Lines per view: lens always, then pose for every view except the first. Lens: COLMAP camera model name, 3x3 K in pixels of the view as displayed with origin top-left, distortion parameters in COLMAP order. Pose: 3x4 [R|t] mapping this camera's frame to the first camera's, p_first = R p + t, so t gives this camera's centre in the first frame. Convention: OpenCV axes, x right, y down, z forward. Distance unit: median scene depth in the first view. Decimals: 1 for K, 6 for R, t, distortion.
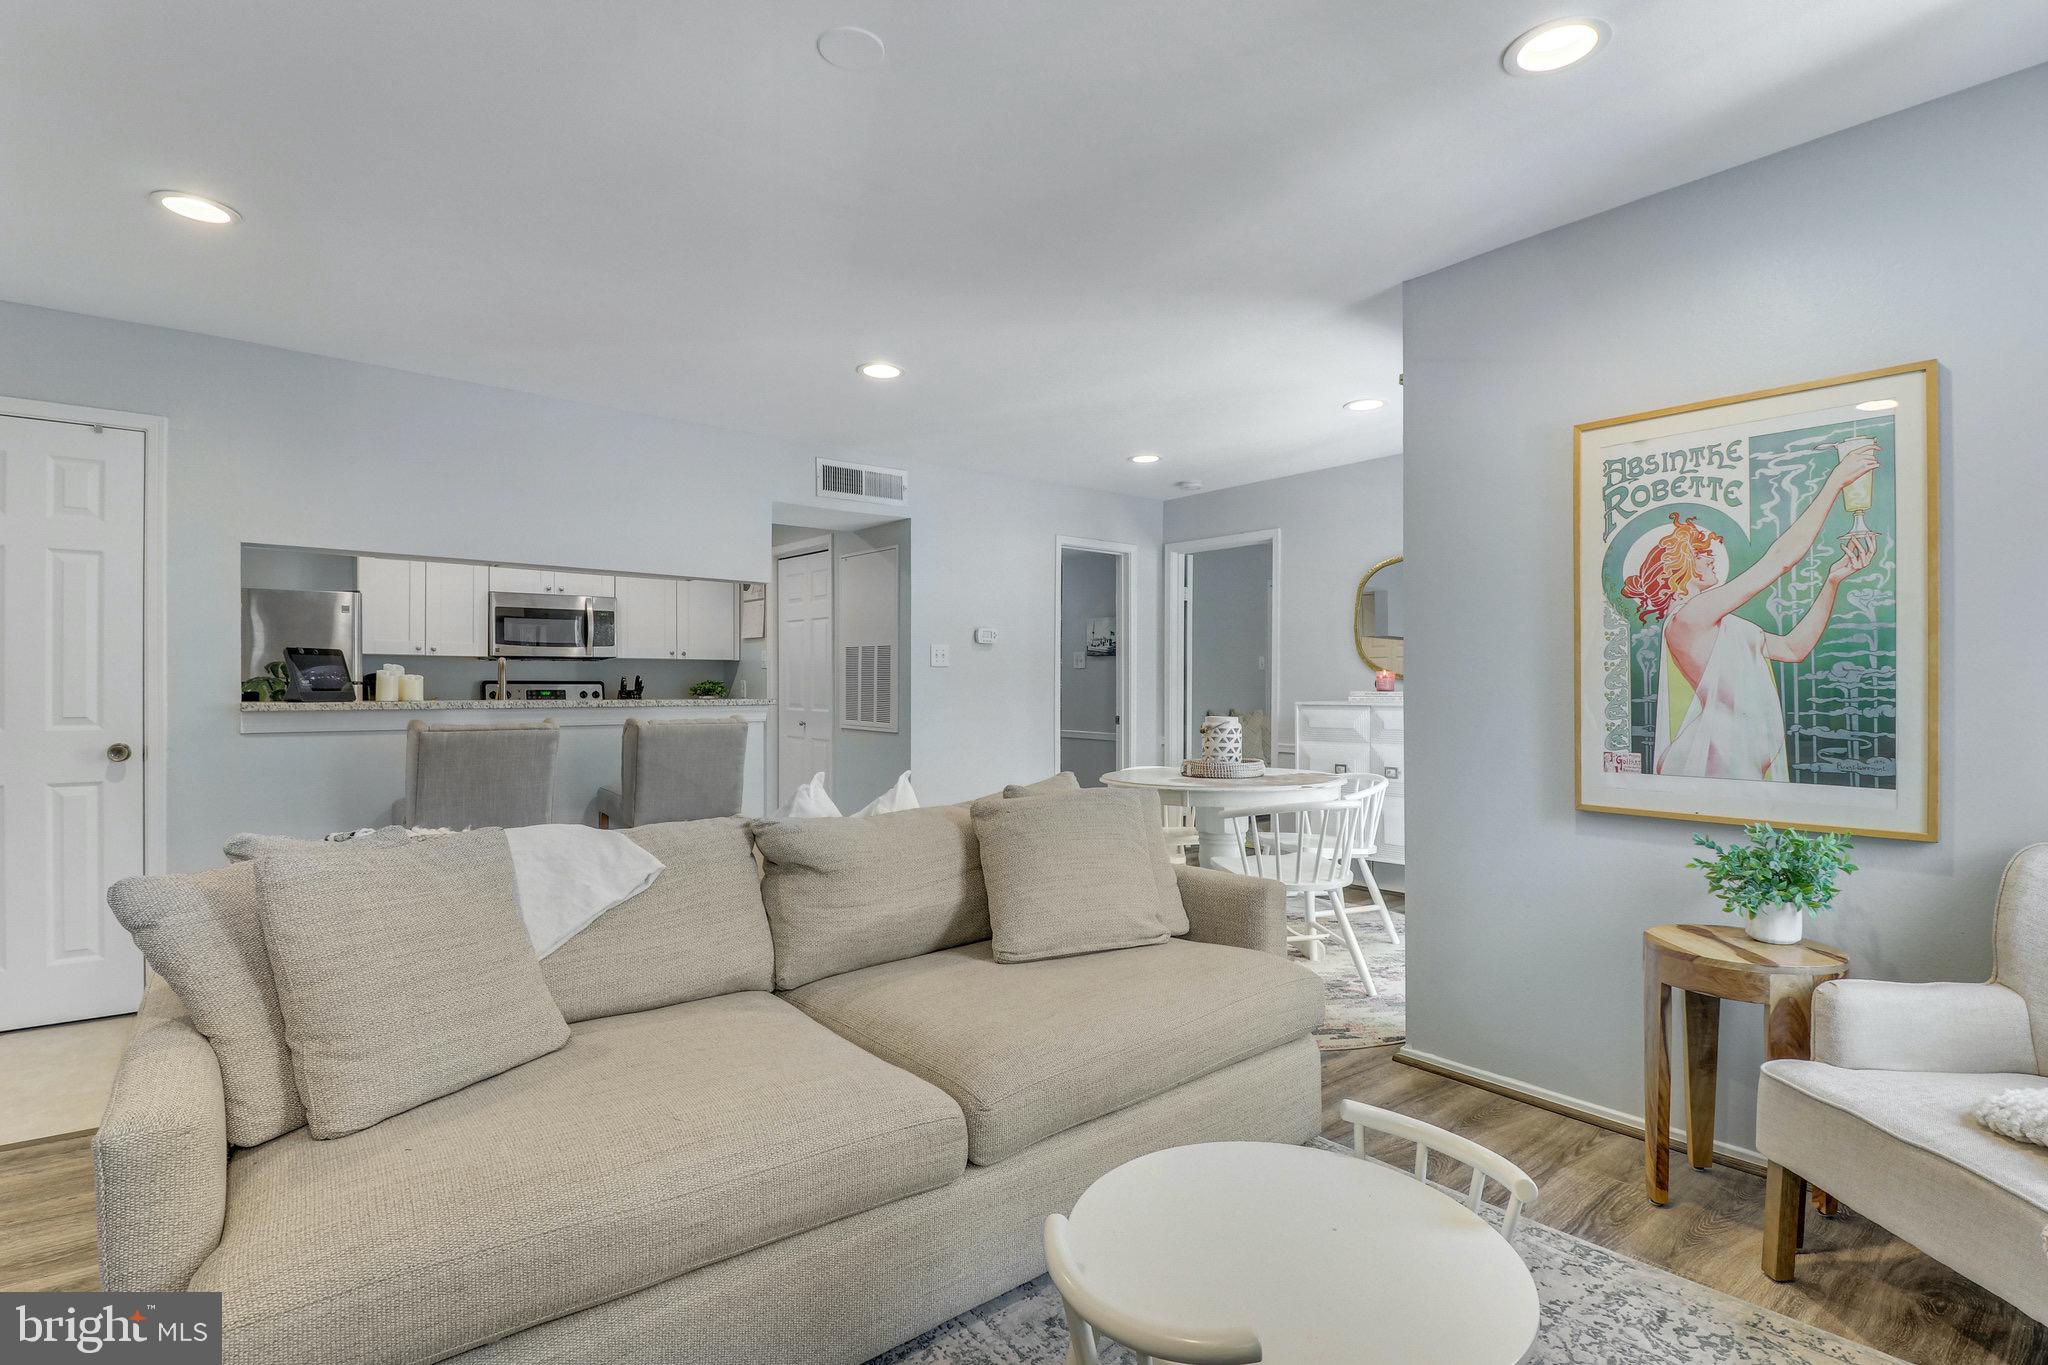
lens RADIAL K [[972.1, 0, 1033.0], [0, 972.1, 687.0], [0, 0, 1]] dist [0.000211, -0.010081]
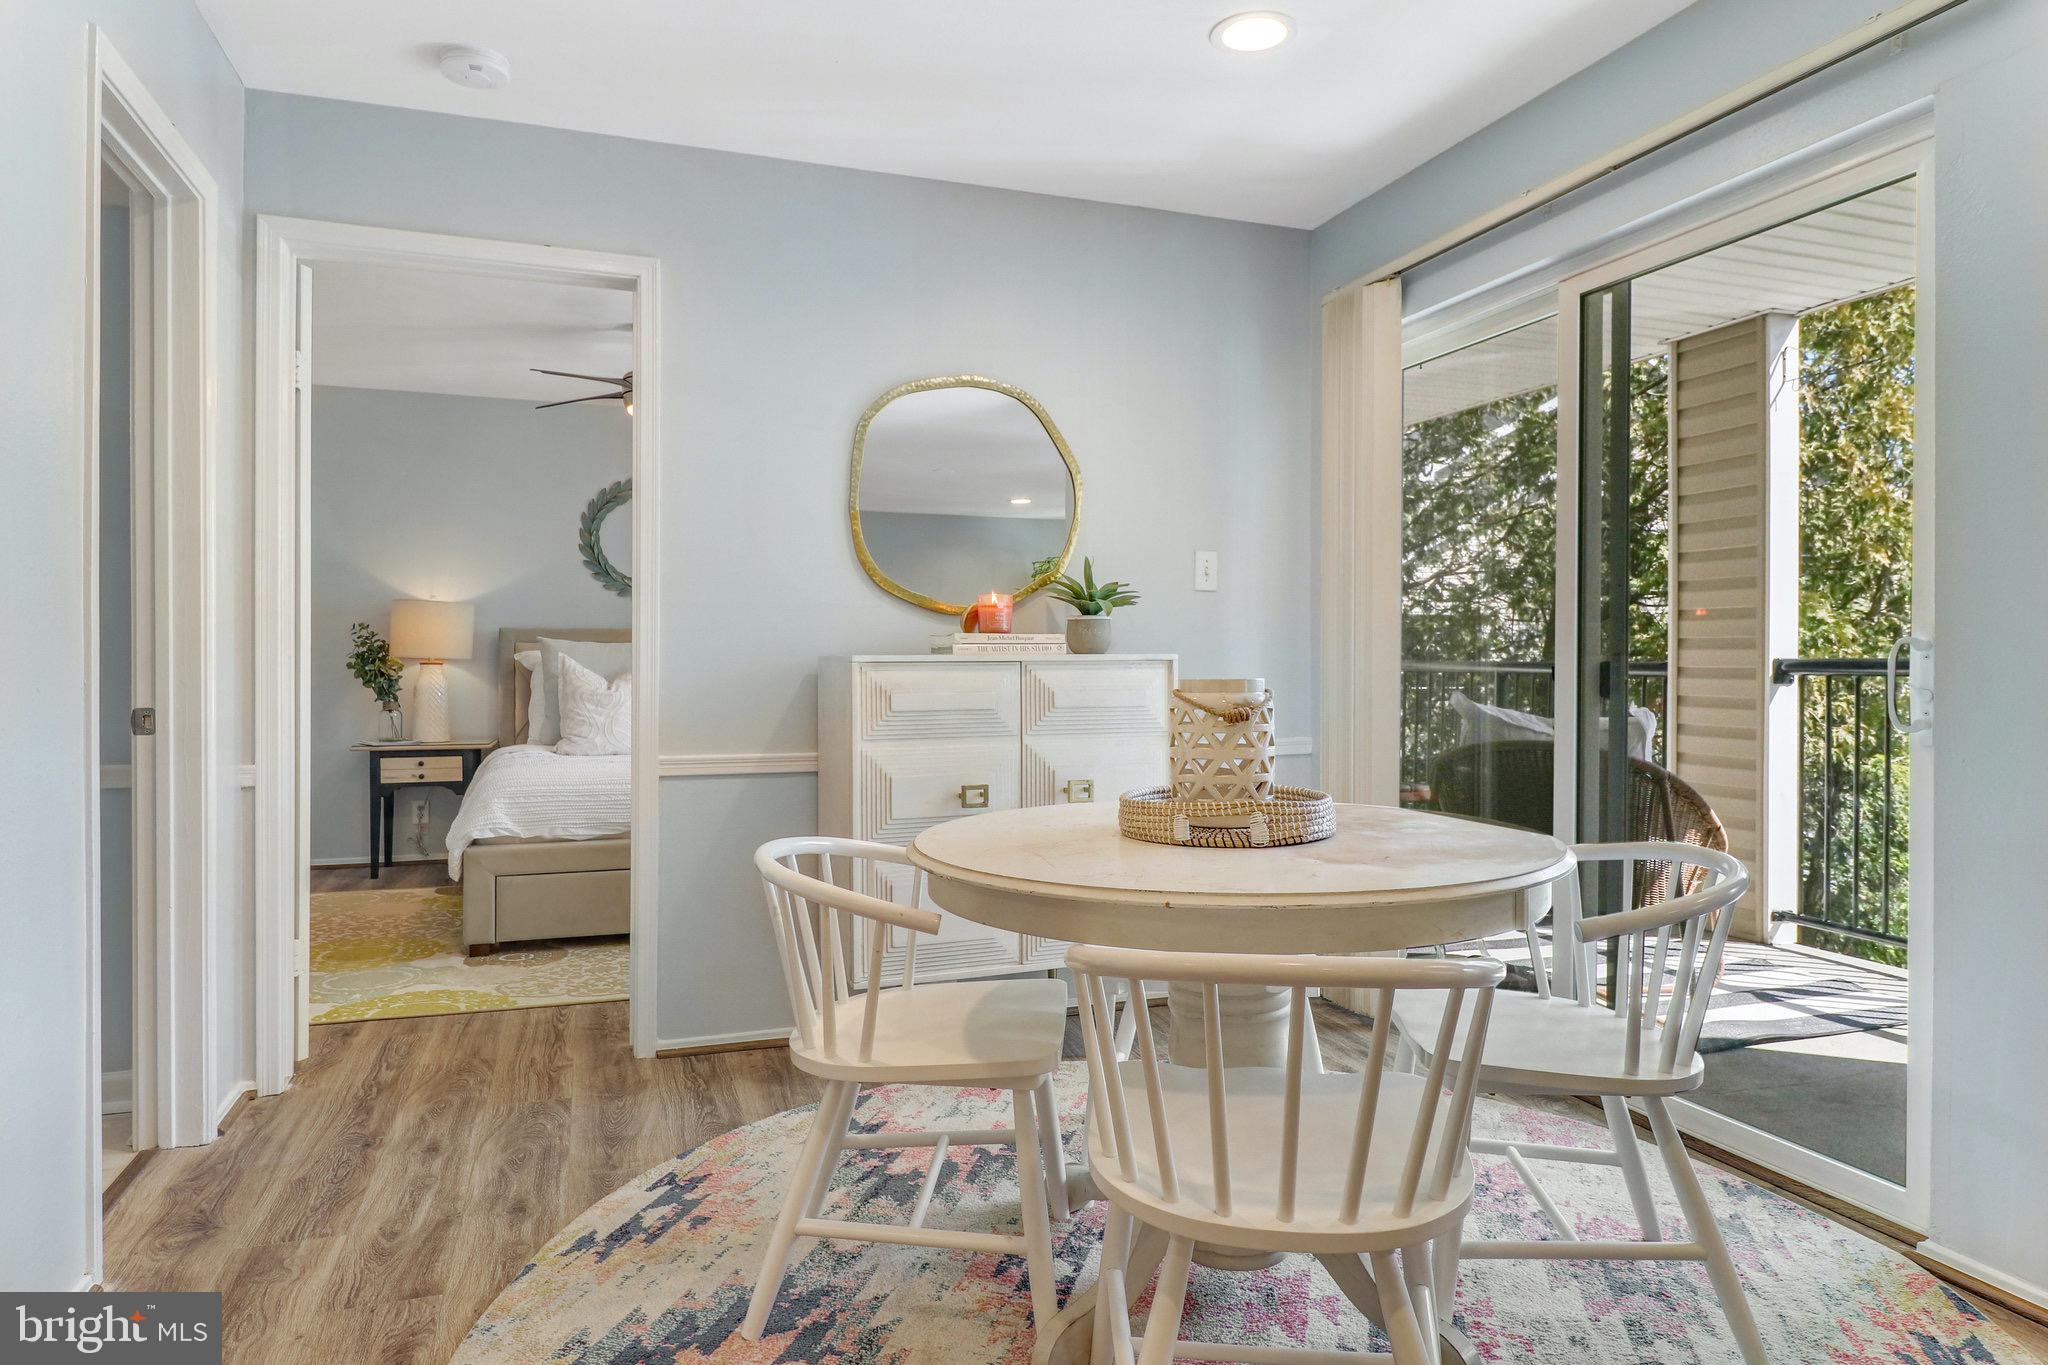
lens RADIAL K [[1228.9, 0, 1021.0], [0, 1228.9, 680.2], [0, 0, 1]] dist [-0.014985, 0.003491]
pose [[0.354778, -0.009226, 0.934905, -0.481127], [0.001969, 0.999956, 0.009120, 0.047647], [-0.934948, -0.001395, 0.354781, 1.569134]]
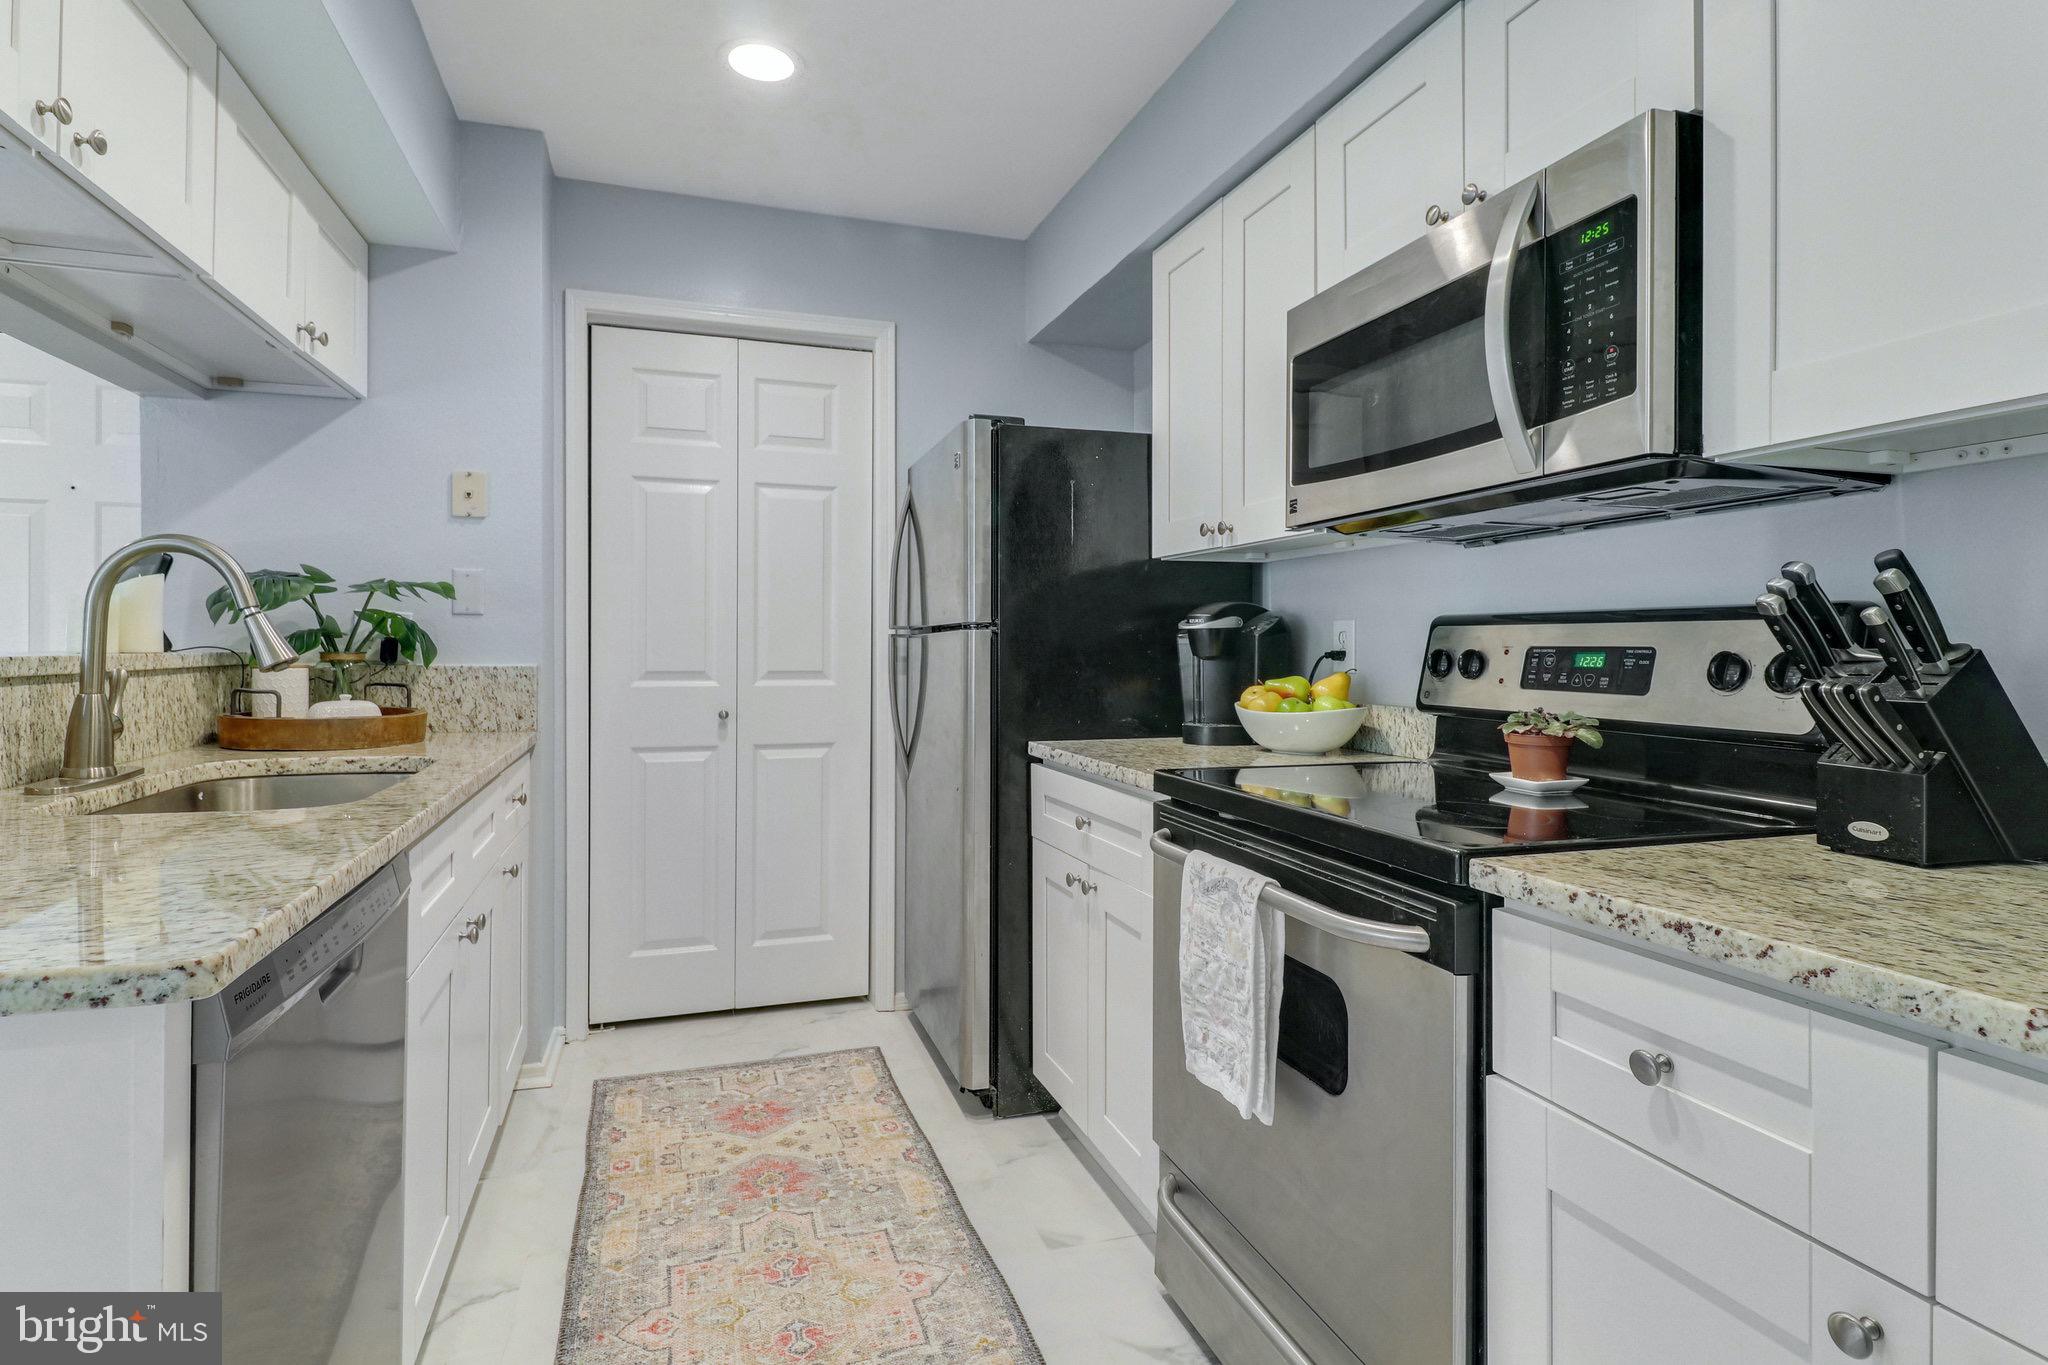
lens RADIAL K [[1053.9, 0, 1015.2], [0, 1053.9, 659.0], [0, 0, 1]] dist [-0.007589, -0.003501]
pose [[-0.374161, 0.003775, -0.927356, -0.560849], [-0.012063, 0.999887, 0.008937, 0.013064], [0.927285, 0.014530, -0.374073, 2.516496]]
